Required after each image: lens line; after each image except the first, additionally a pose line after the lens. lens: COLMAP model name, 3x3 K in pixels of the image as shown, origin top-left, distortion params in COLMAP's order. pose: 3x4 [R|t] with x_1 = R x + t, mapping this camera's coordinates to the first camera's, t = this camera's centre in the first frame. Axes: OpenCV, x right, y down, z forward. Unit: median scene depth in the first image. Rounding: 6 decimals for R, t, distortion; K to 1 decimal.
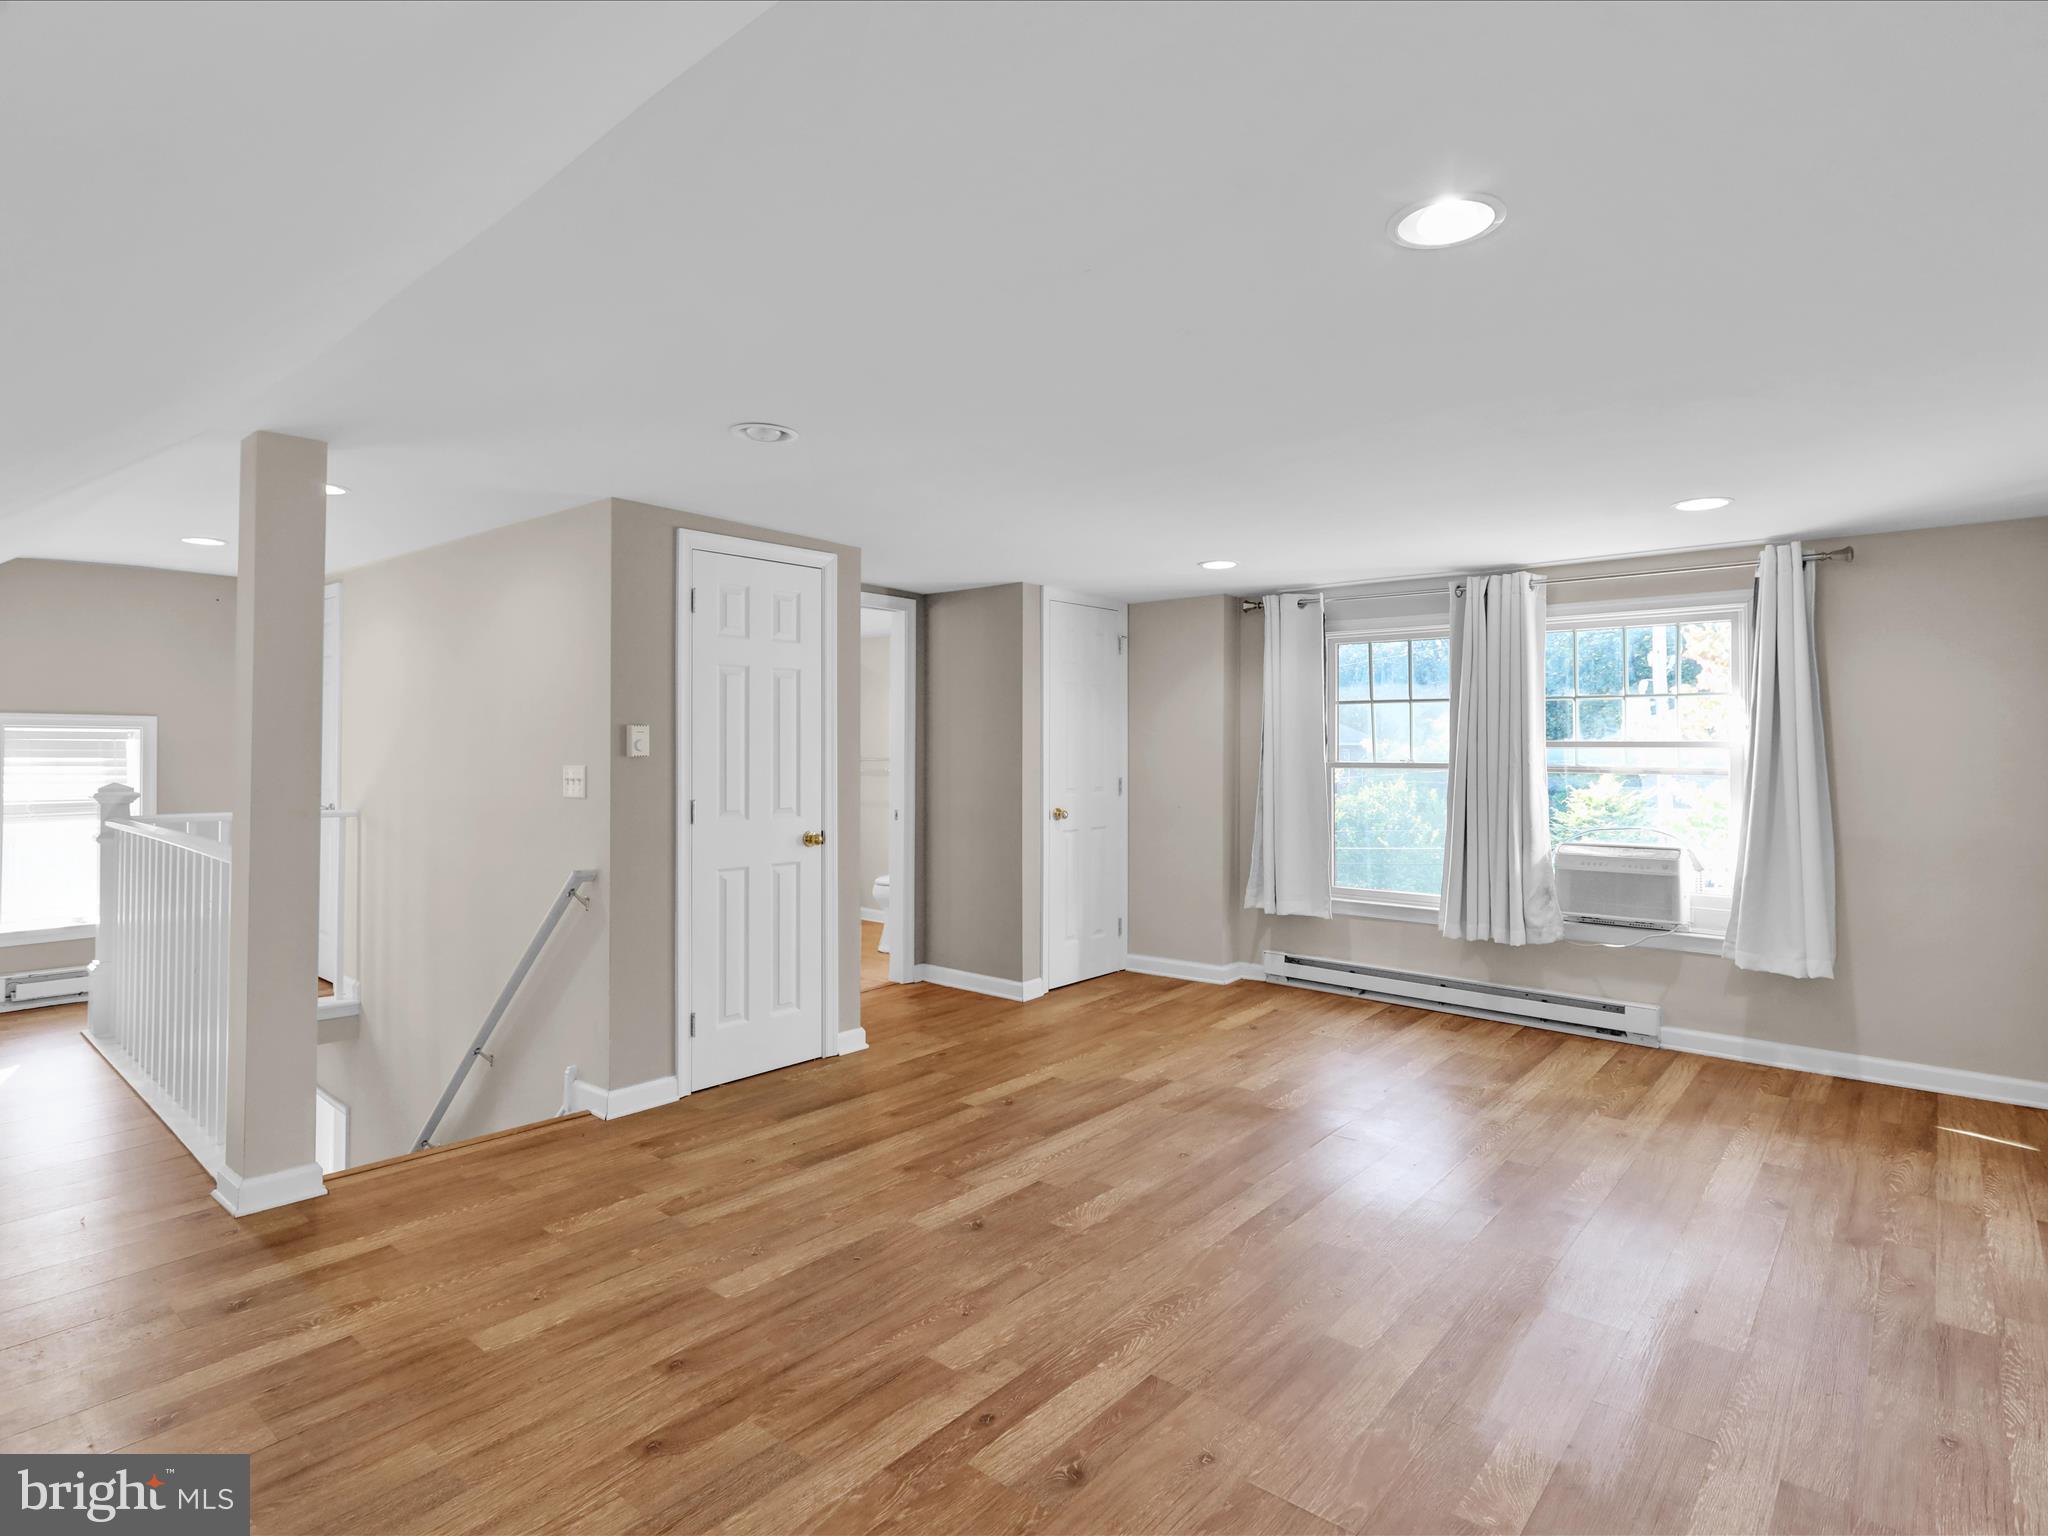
lens RADIAL K [[1070.0, 0, 1026.8], [0, 1070.0, 747.7], [0, 0, 1]] dist [-0.012762, 0.006465]
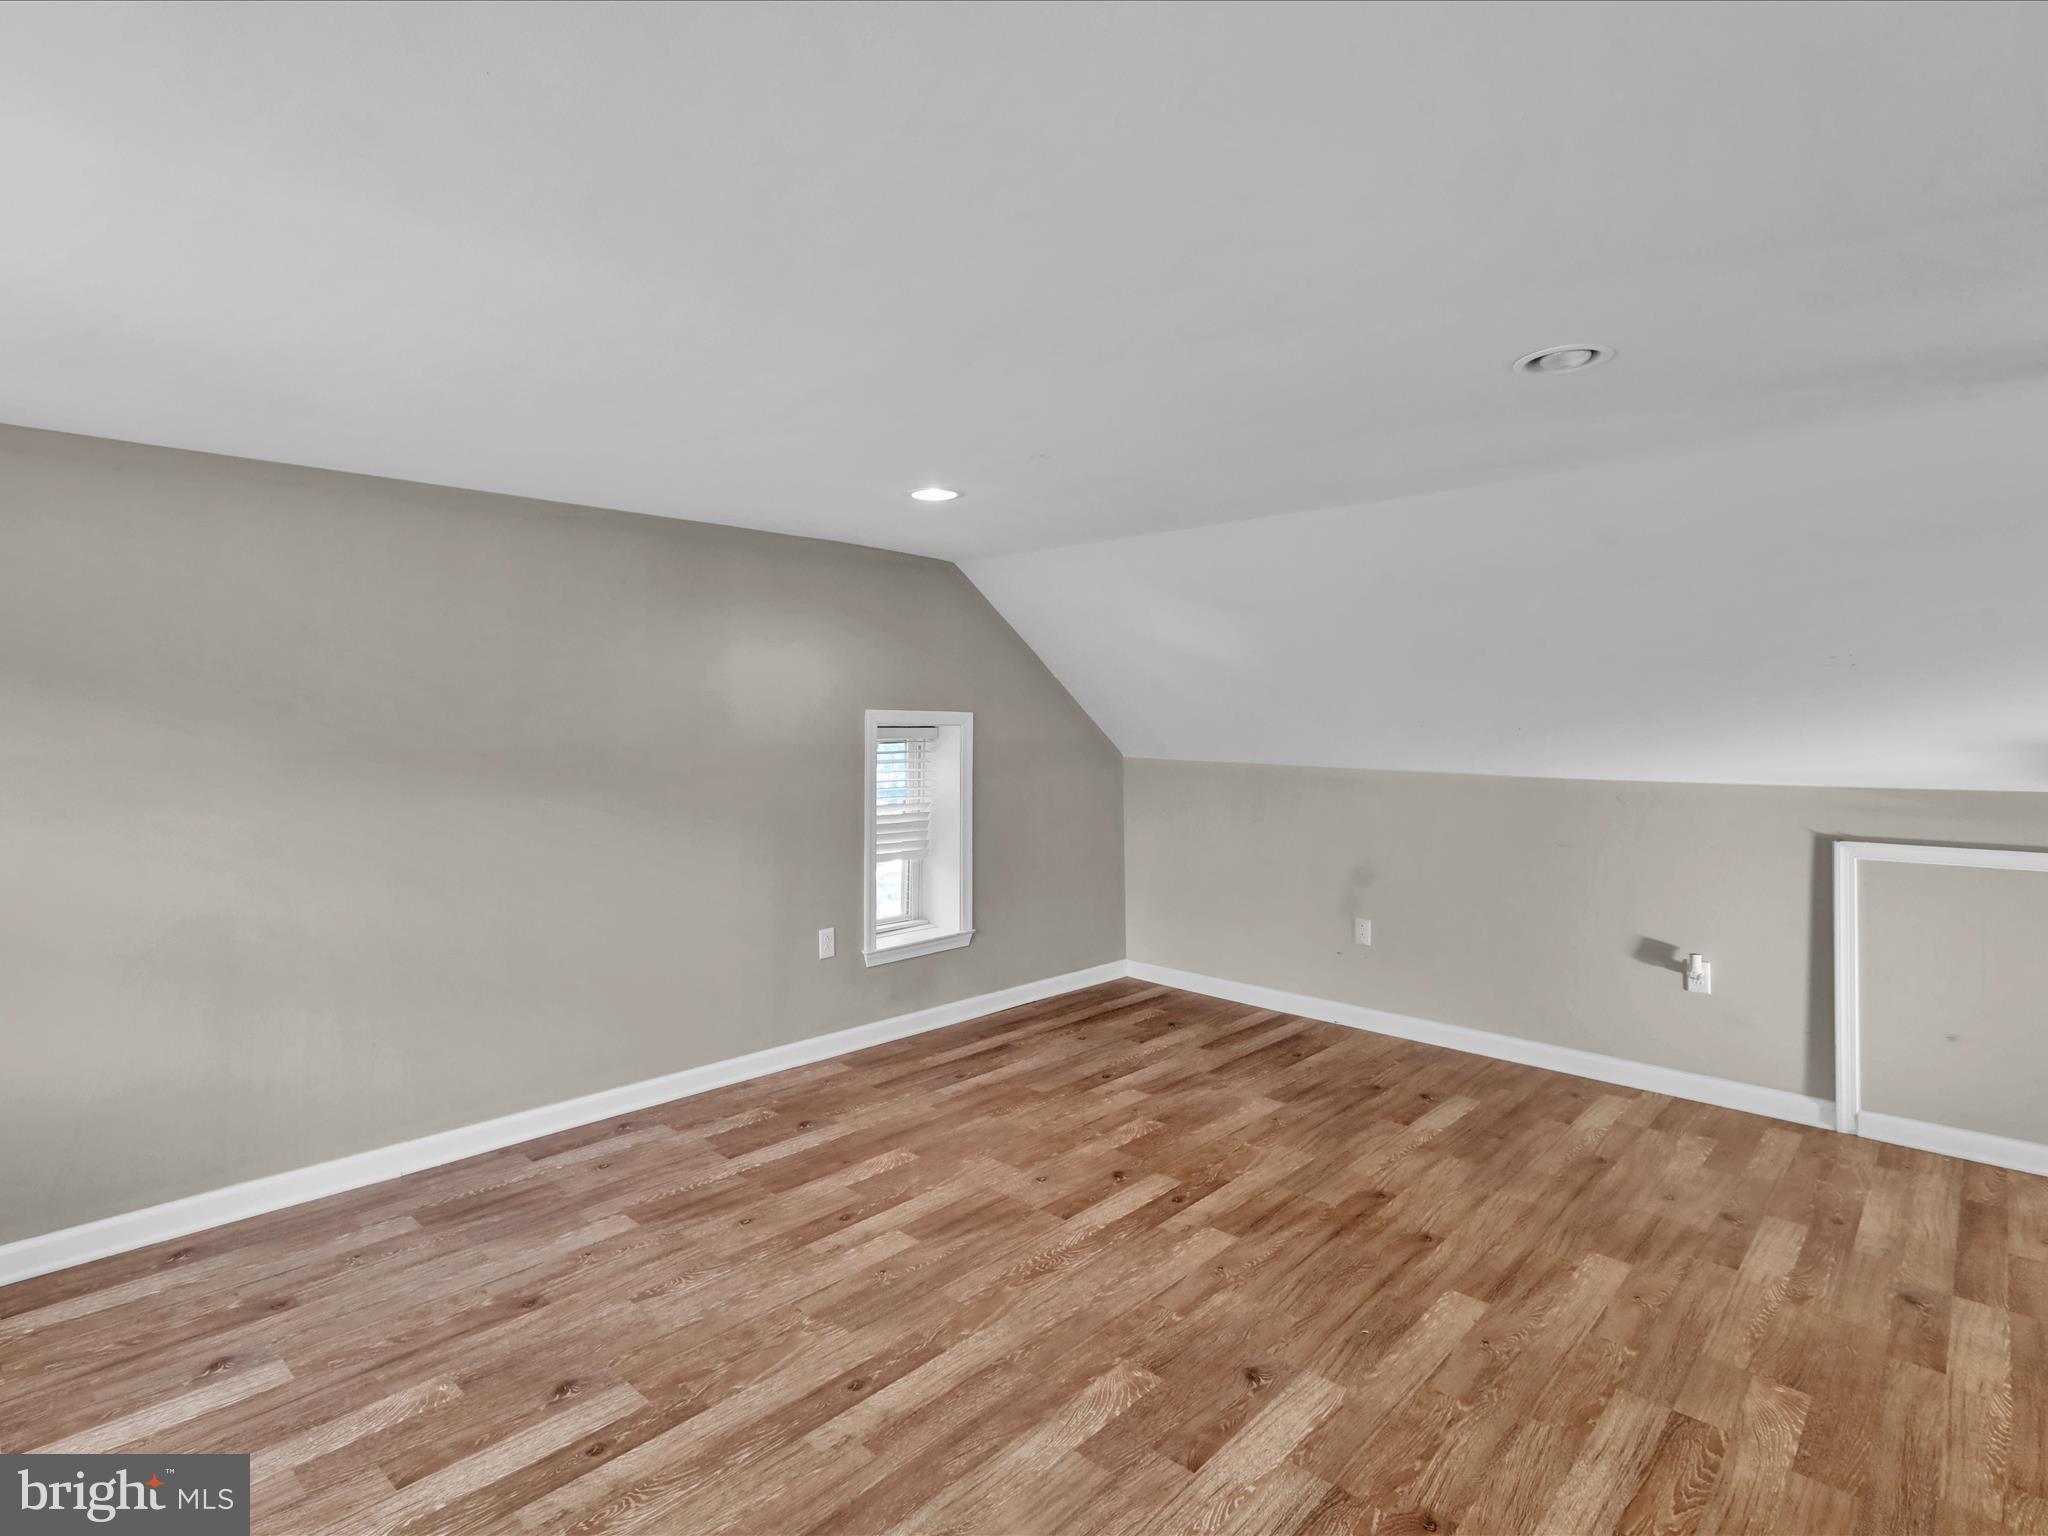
lens RADIAL K [[1070.0, 0, 1014.1], [0, 1070.0, 752.2], [0, 0, 1]] dist [-0.012762, 0.006465]
pose [[-0.999624, -0.007095, 0.026486, 0.133954], [-0.006336, 0.999570, 0.028635, -0.048036], [-0.026678, 0.028456, -0.999239, 2.093547]]
